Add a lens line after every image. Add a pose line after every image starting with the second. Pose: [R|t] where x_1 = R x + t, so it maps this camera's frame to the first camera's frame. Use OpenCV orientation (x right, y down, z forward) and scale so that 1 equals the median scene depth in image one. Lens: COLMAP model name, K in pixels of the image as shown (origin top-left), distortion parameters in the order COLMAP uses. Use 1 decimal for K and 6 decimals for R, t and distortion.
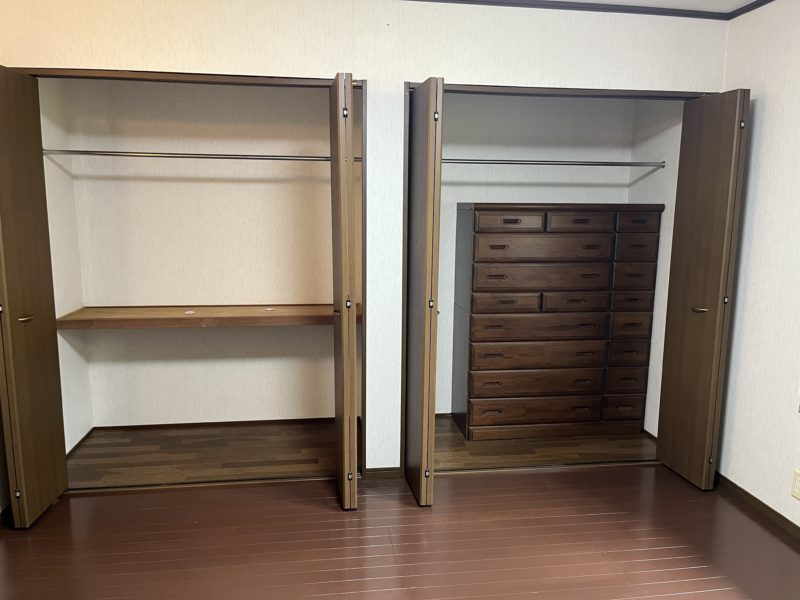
lens RADIAL K [[607.9, 0, 400.0], [0, 607.9, 300.0], [0, 0, 1]] dist [0.070163, -0.098181]
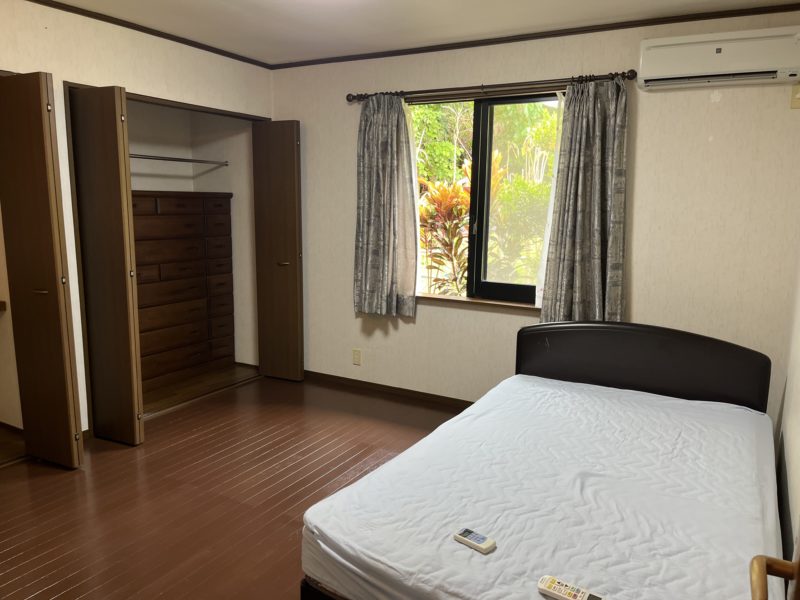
lens RADIAL K [[607.9, 0, 400.0], [0, 607.9, 300.0], [0, 0, 1]] dist [0.070163, -0.098181]
pose [[0.608937, -0.130945, 0.782336, -0.437315], [0.117047, 0.990317, 0.074652, 0.021819], [-0.784535, 0.046112, 0.618367, -0.122863]]
